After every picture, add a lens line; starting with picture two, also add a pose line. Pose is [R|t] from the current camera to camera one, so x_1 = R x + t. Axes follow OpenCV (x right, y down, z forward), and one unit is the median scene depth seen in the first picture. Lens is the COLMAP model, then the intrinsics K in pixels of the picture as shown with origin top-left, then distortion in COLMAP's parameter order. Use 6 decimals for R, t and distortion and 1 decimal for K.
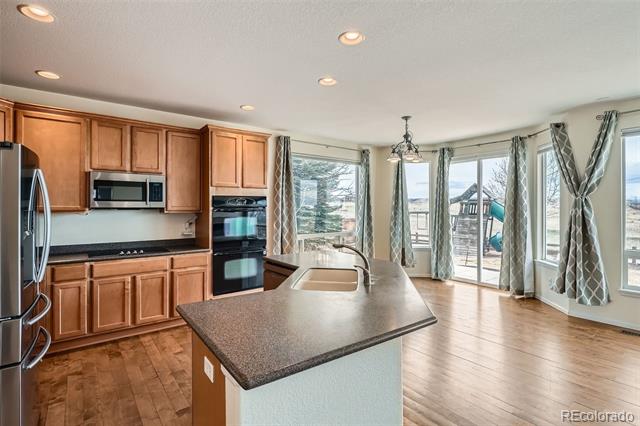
lens RADIAL K [[310.1, 0, 320.4], [0, 310.1, 206.8], [0, 0, 1]] dist [-0.006518, 0.002089]
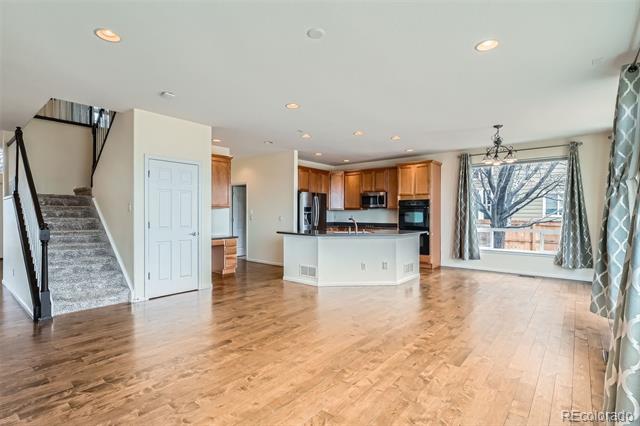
lens RADIAL K [[310.1, 0, 322.7], [0, 310.1, 216.4], [0, 0, 1]] dist [-0.006518, 0.002089]
pose [[0.231569, 0.006562, -0.972796, 1.303740], [0.000929, 0.999975, 0.006966, 0.045313], [0.972818, -0.002517, 0.231557, 0.090622]]
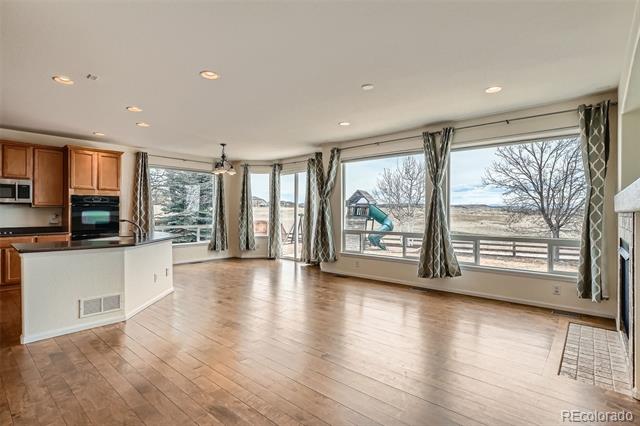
lens RADIAL K [[310.1, 0, 319.3], [0, 310.1, 211.9], [0, 0, 1]] dist [-0.006518, 0.002089]
pose [[0.979276, 0.000917, 0.202529, 0.443303], [-0.000862, 1.000000, -0.000361, 0.038672], [-0.202529, 0.000179, 0.979276, -0.573594]]
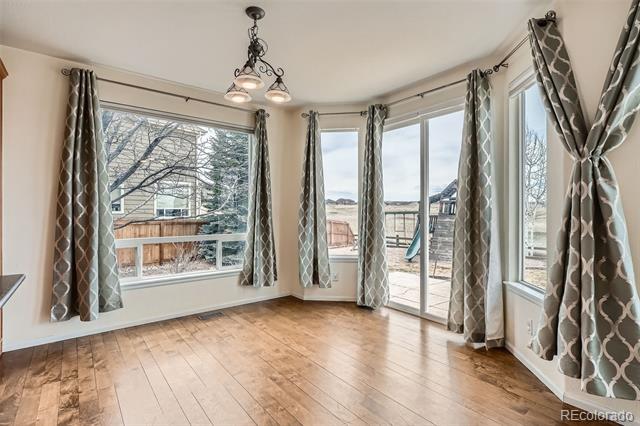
lens RADIAL K [[310.1, 0, 321.8], [0, 310.1, 209.8], [0, 0, 1]] dist [-0.006518, 0.002089]
pose [[0.999744, -0.000156, 0.022609, 0.391402], [0.000141, 1.000000, 0.000701, 0.042948], [-0.022609, -0.000698, 0.999744, 0.497586]]
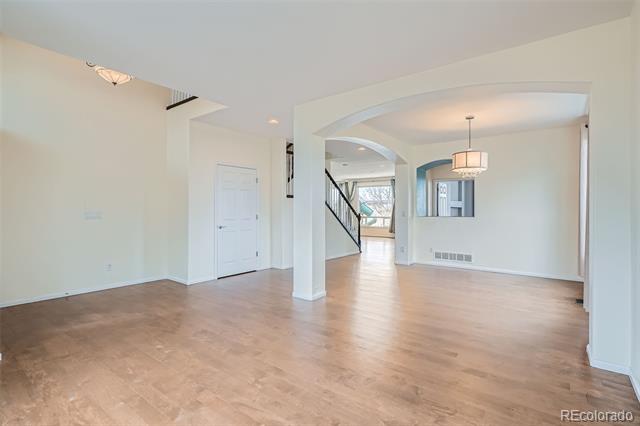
lens RADIAL K [[310.1, 0, 320.1], [0, 310.1, 211.9], [0, 0, 1]] dist [-0.006518, 0.002089]
pose [[0.965447, -0.004705, 0.260558, -0.463729], [0.001408, 0.999917, 0.012840, 0.027627], [-0.260597, -0.012029, 0.965373, -2.391476]]
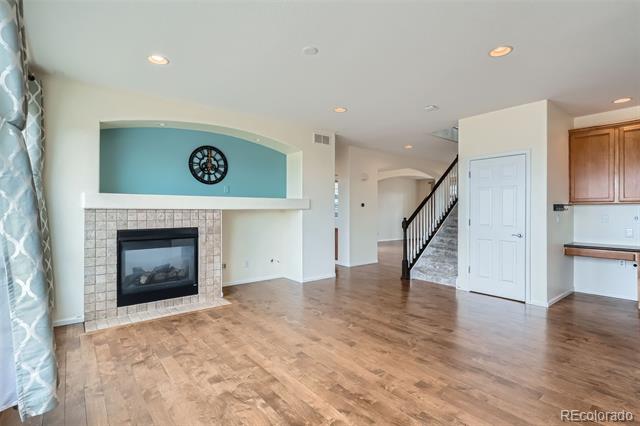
lens RADIAL K [[310.1, 0, 321.1], [0, 310.1, 210.8], [0, 0, 1]] dist [-0.006518, 0.002089]
pose [[-0.999509, -0.004130, -0.031044, 0.731399], [-0.004065, 0.999989, -0.002143, 0.043814], [0.031053, -0.002016, -0.999516, 0.868123]]
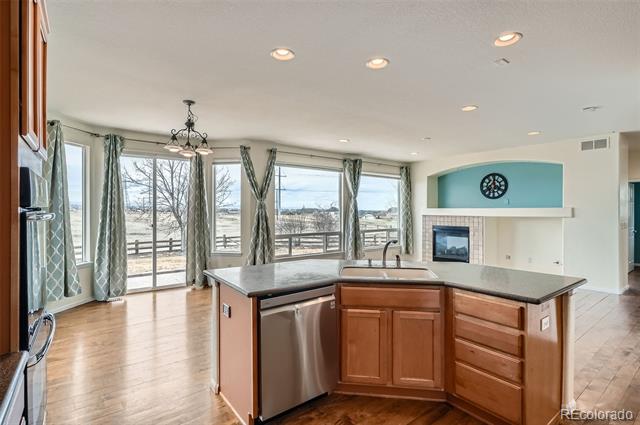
lens RADIAL K [[310.1, 0, 317.8], [0, 310.1, 208.4], [0, 0, 1]] dist [-0.006518, 0.002089]
pose [[0.008100, 0.001191, 0.999966, -0.581668], [-0.003619, 0.999993, -0.001162, 0.001985], [-0.999961, -0.003610, 0.008105, 0.661576]]
